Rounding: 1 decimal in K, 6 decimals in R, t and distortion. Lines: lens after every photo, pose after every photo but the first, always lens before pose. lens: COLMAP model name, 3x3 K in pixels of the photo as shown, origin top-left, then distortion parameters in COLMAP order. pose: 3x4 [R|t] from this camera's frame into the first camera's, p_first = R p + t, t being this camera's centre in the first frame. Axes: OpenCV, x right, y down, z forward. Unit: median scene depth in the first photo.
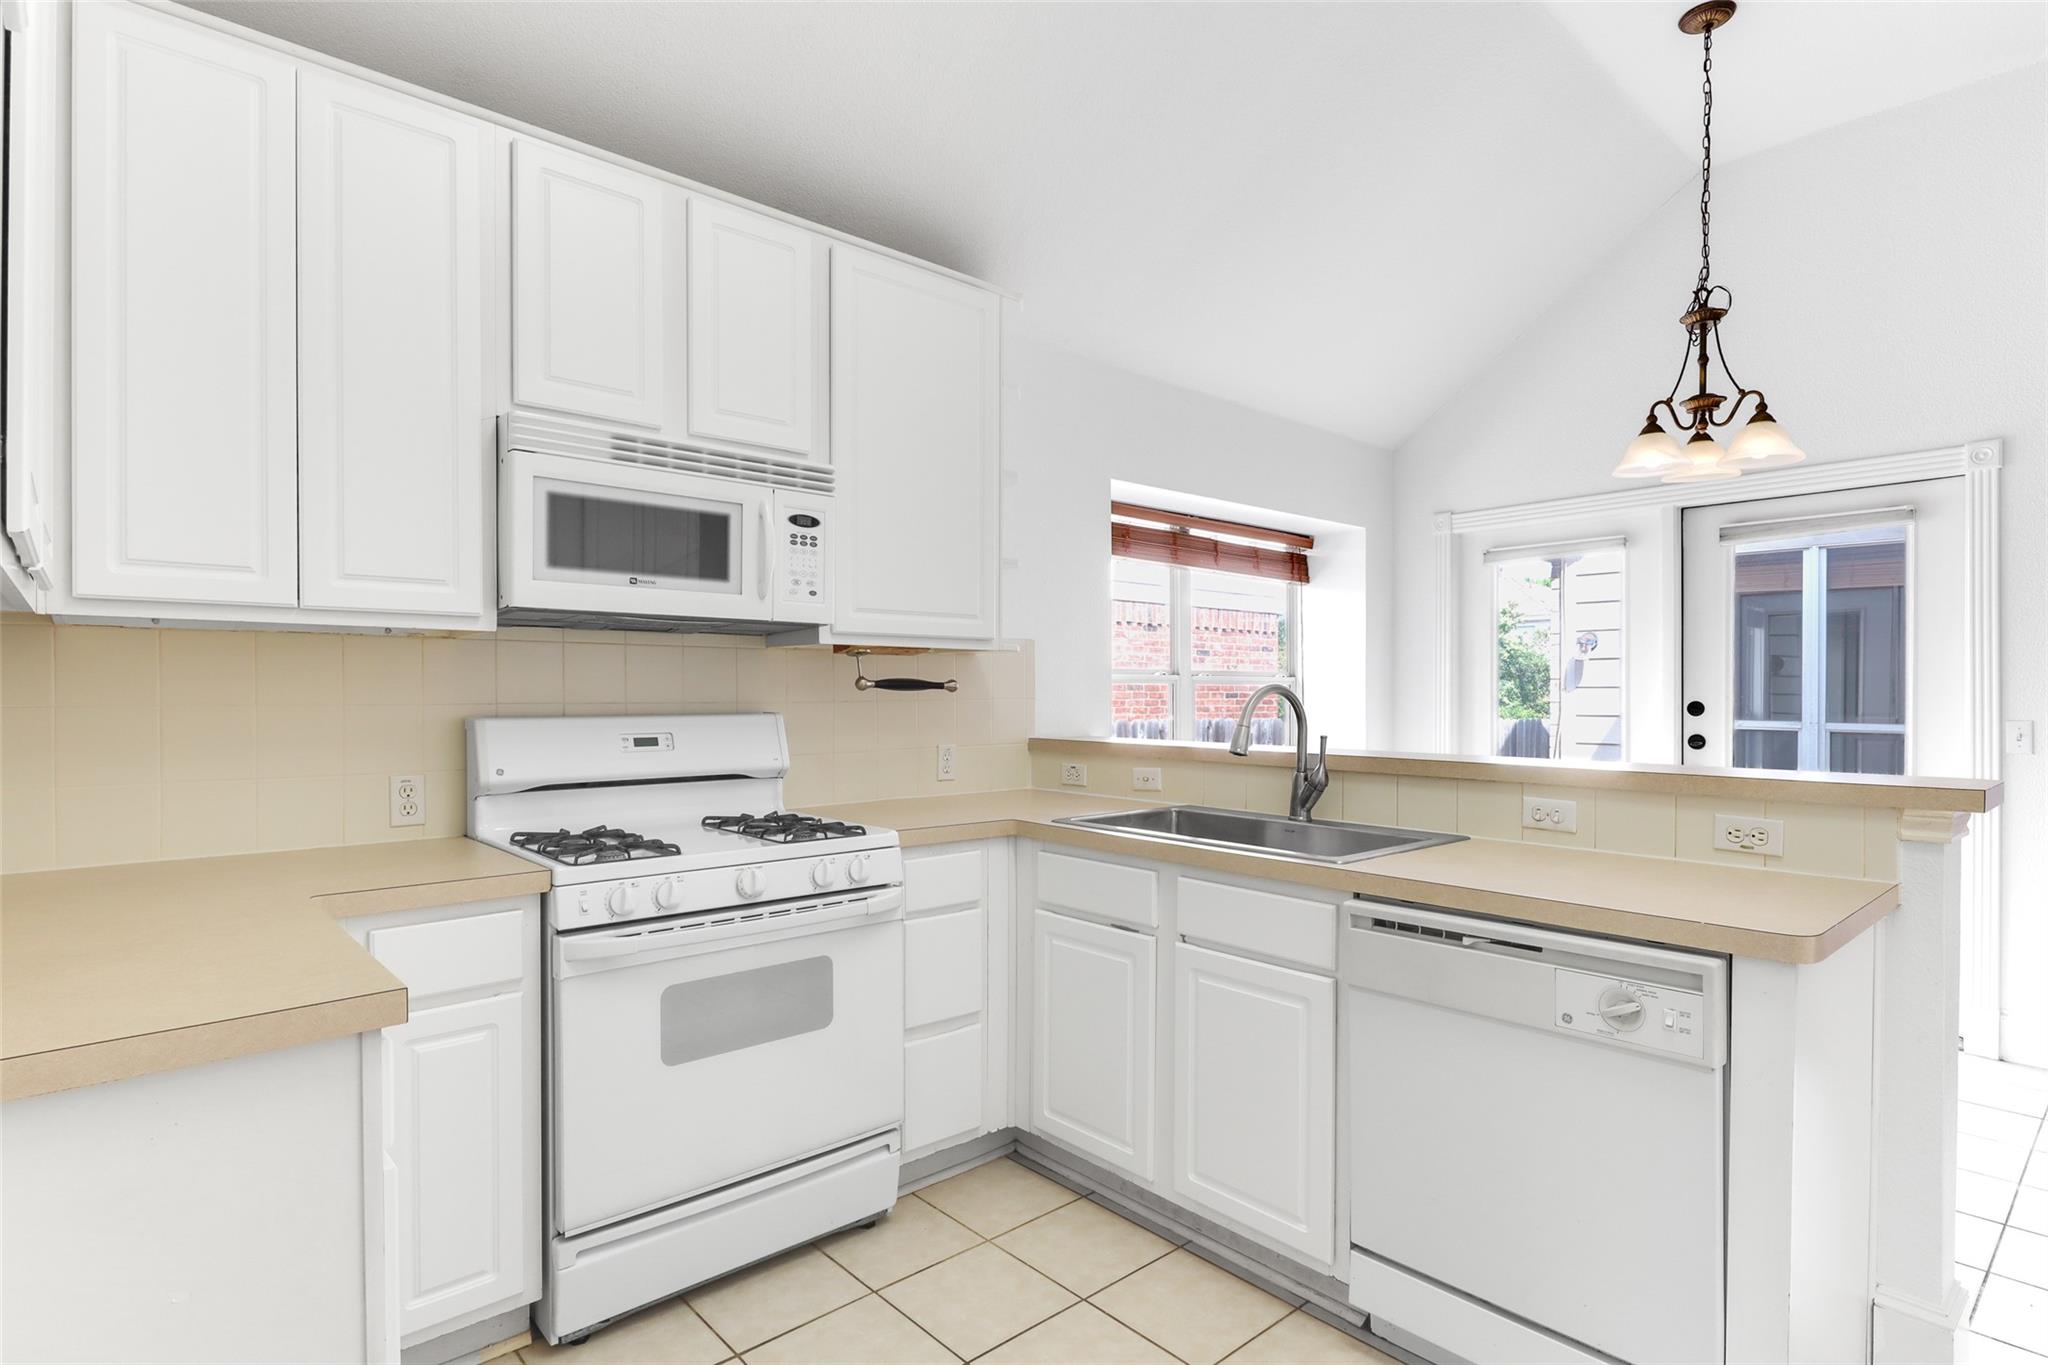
lens RADIAL K [[1059.3, 0, 1033.8], [0, 1059.3, 699.2], [0, 0, 1]] dist [0.019730, 0.000905]
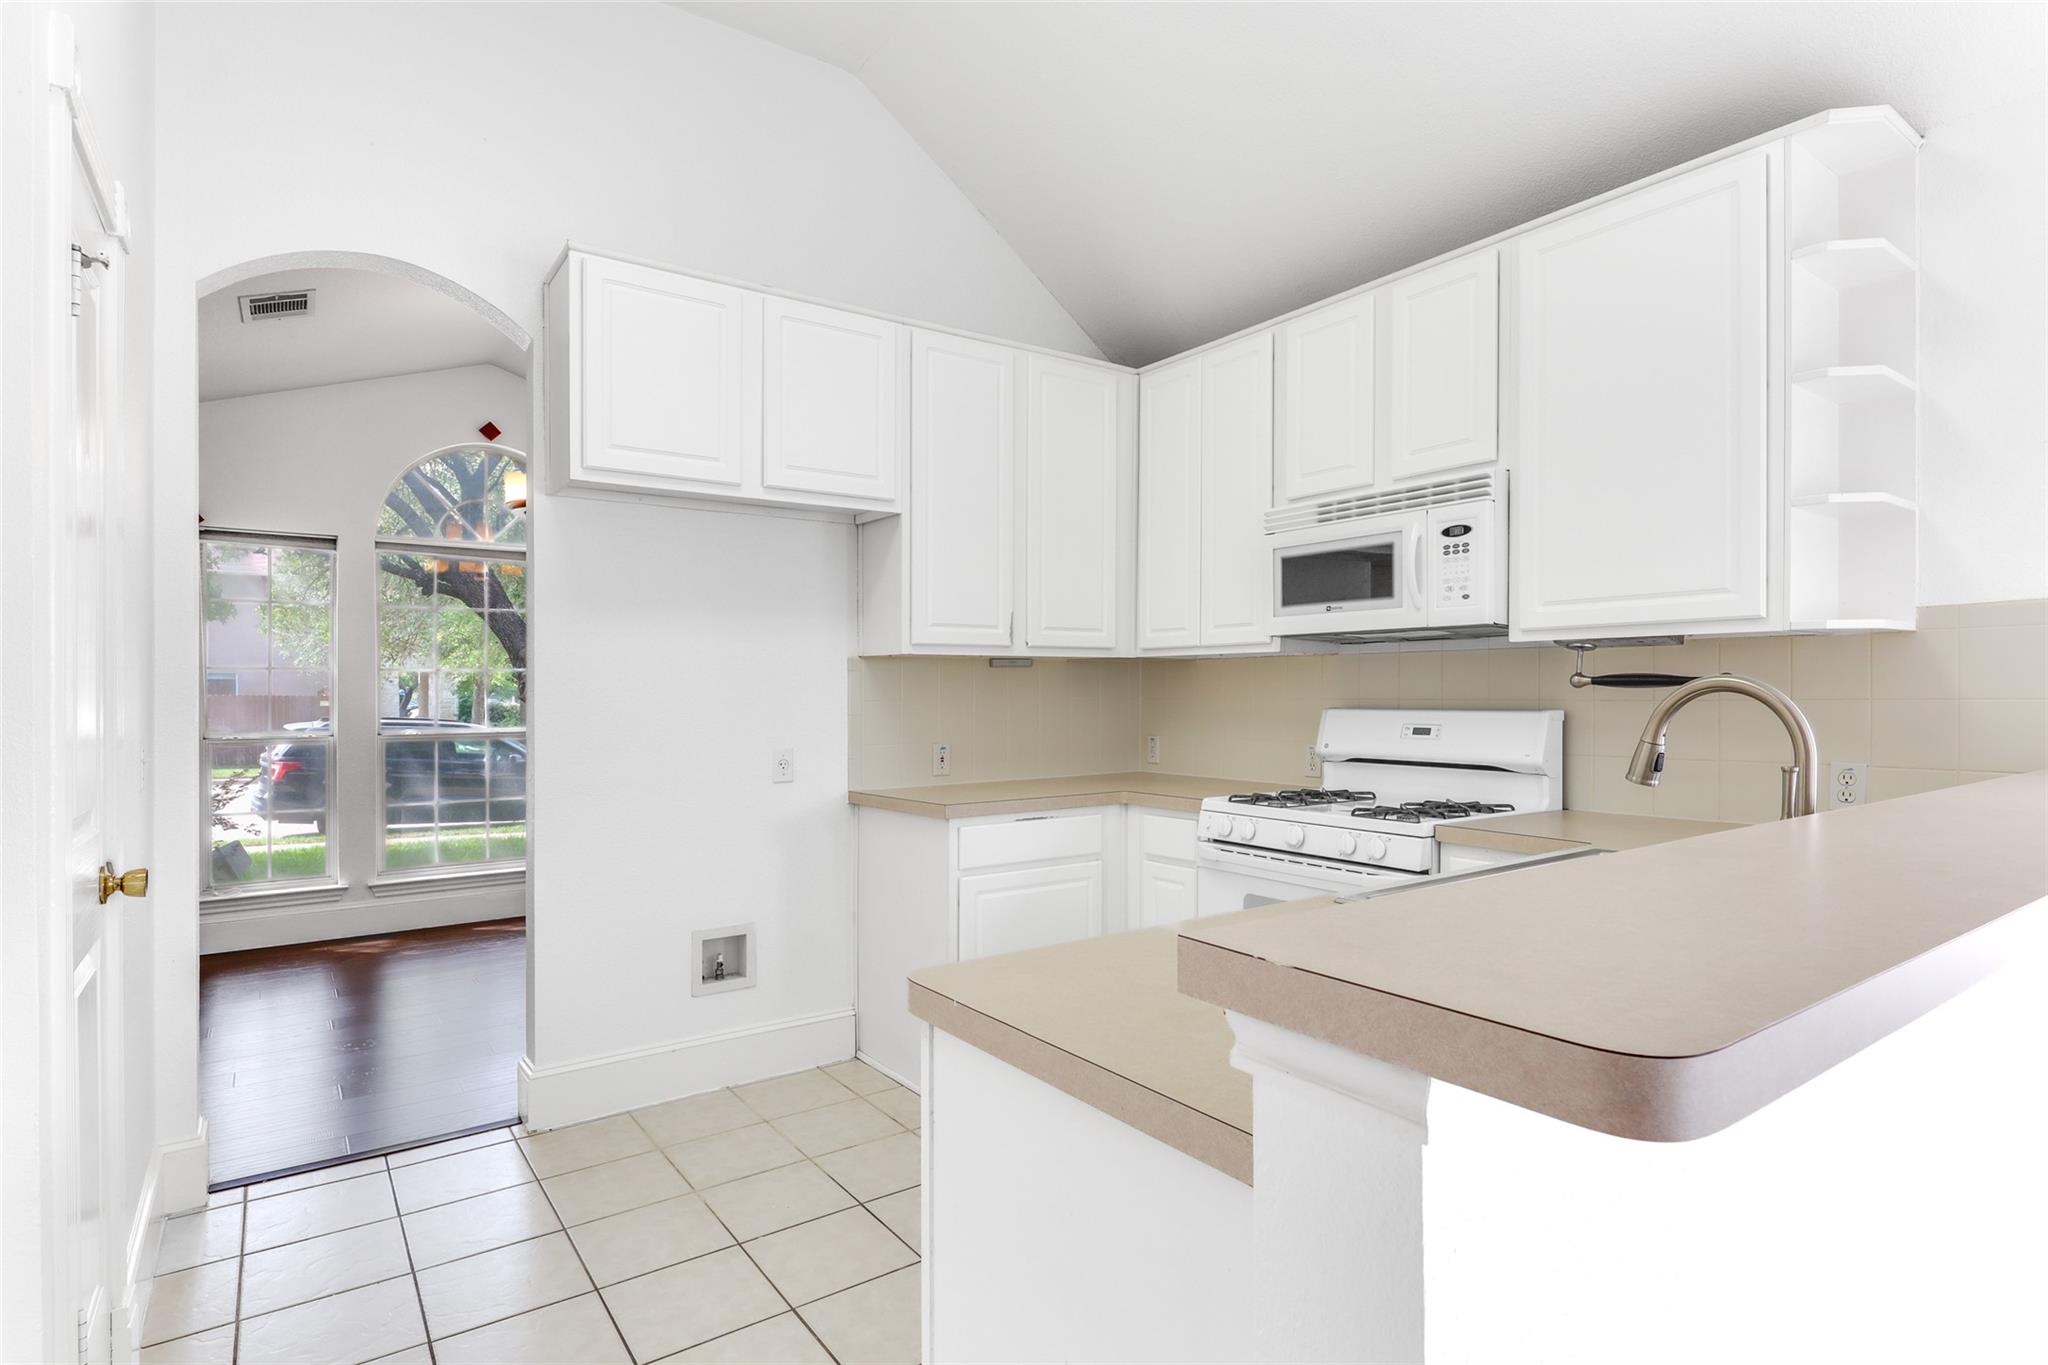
lens RADIAL K [[1059.3, 0, 1031.6], [0, 1059.3, 684.4], [0, 0, 1]] dist [0.019730, 0.000905]
pose [[-0.114571, -0.011557, -0.993348, 0.908938], [-0.007431, 0.999914, -0.010776, 0.002705], [0.993387, 0.006147, -0.114647, 0.700330]]
